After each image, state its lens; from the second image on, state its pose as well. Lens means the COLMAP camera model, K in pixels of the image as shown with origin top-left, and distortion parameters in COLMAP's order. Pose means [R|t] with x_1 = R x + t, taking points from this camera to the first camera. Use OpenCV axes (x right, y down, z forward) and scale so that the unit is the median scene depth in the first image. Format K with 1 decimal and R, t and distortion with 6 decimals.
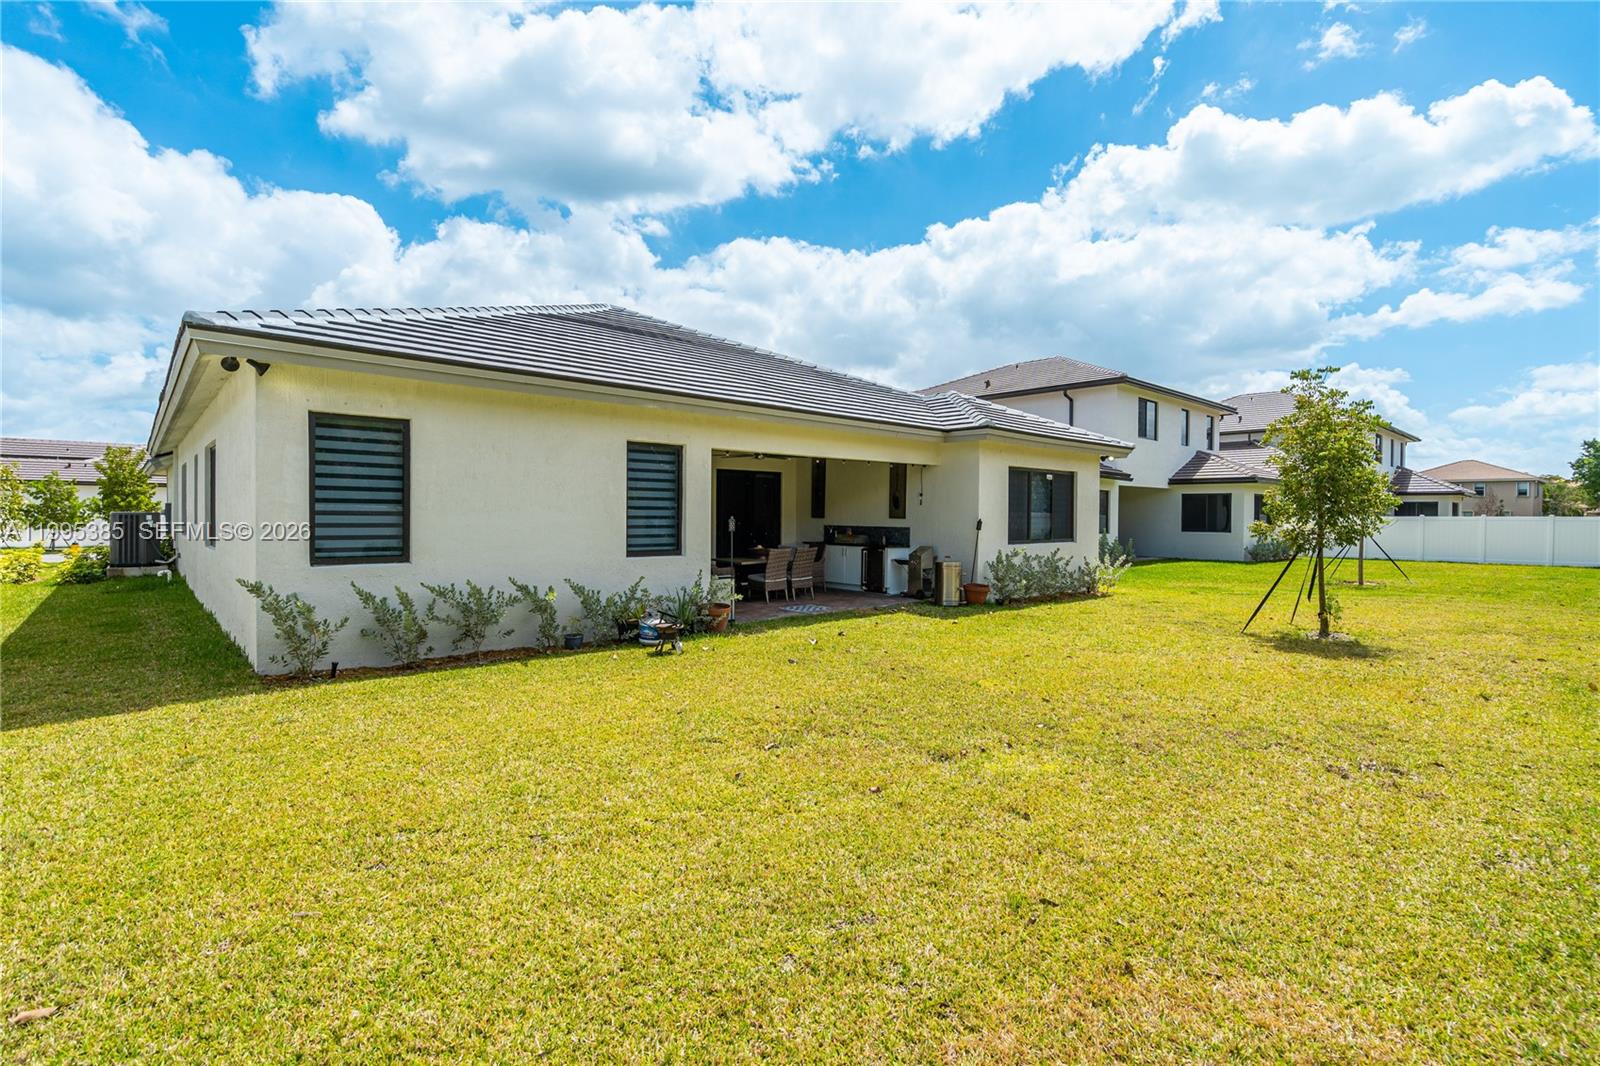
lens RADIAL K [[736.8, 0, 803.7], [0, 736.8, 525.3], [0, 0, 1]] dist [0.000053, 0.000212]
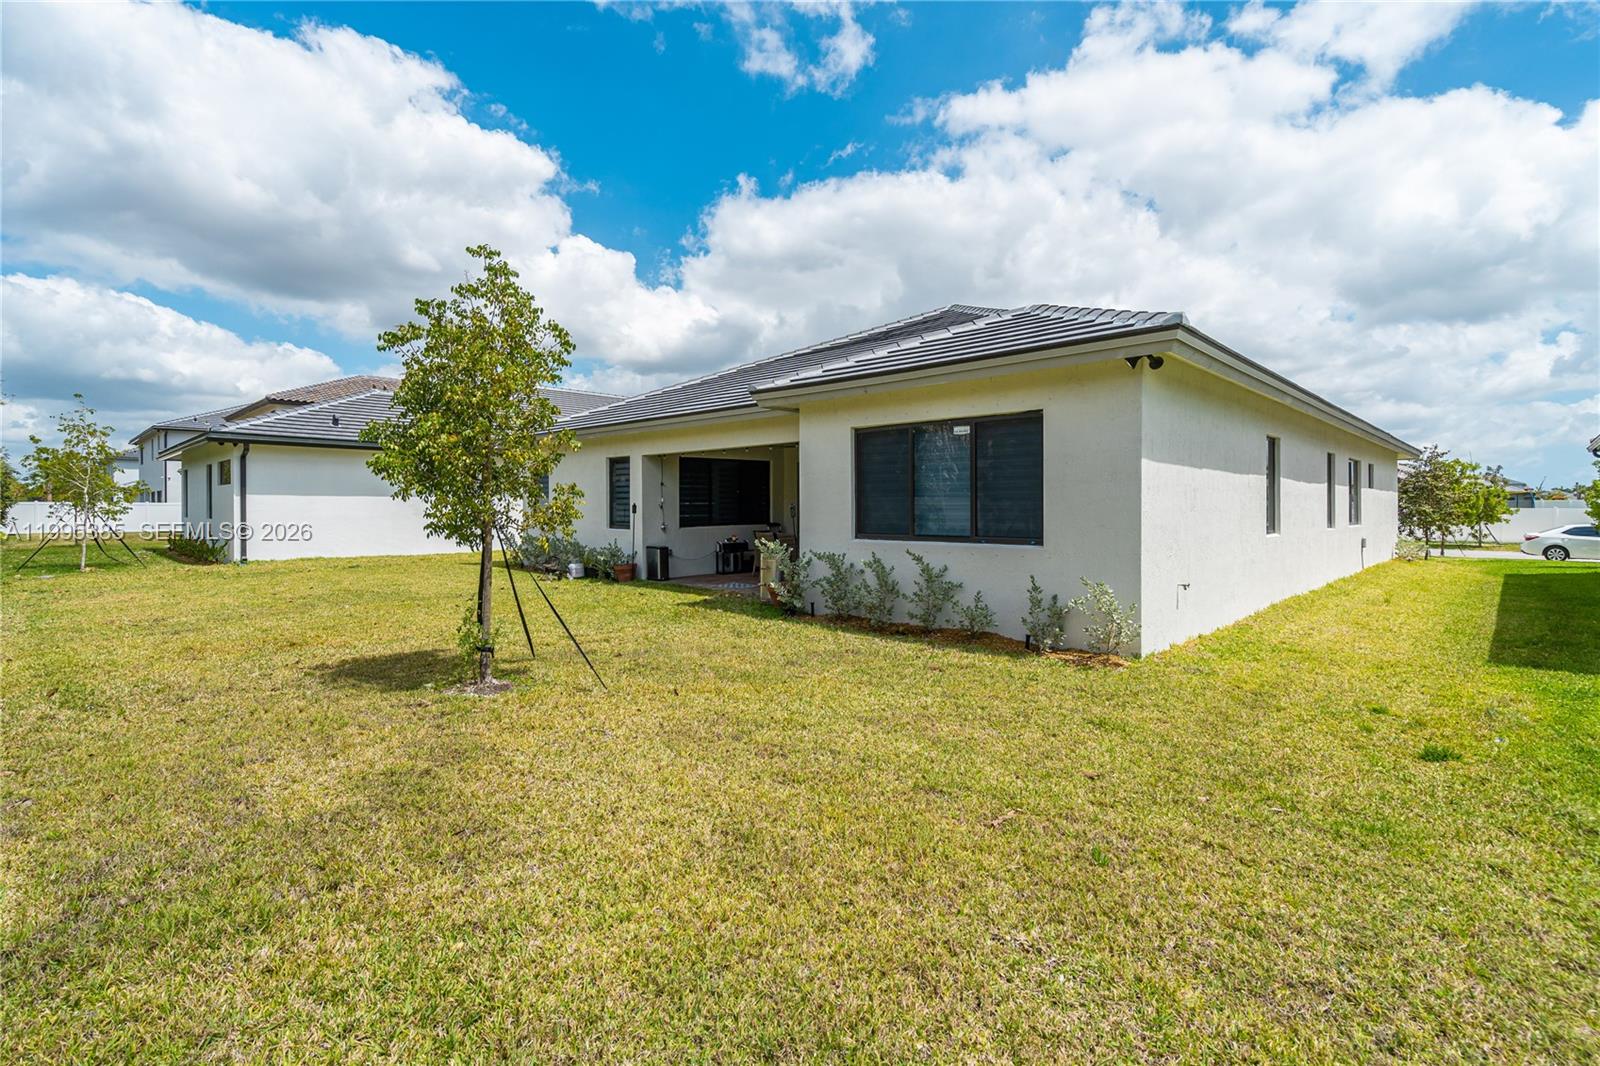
lens RADIAL K [[736.8, 0, 801.3], [0, 736.8, 522.5], [0, 0, 1]] dist [0.000053, 0.000212]
pose [[0.056114, 0.017176, -0.998277, 1.126575], [-0.015724, 0.999743, 0.016318, -0.001925], [0.998301, 0.014782, 0.056370, 1.055216]]
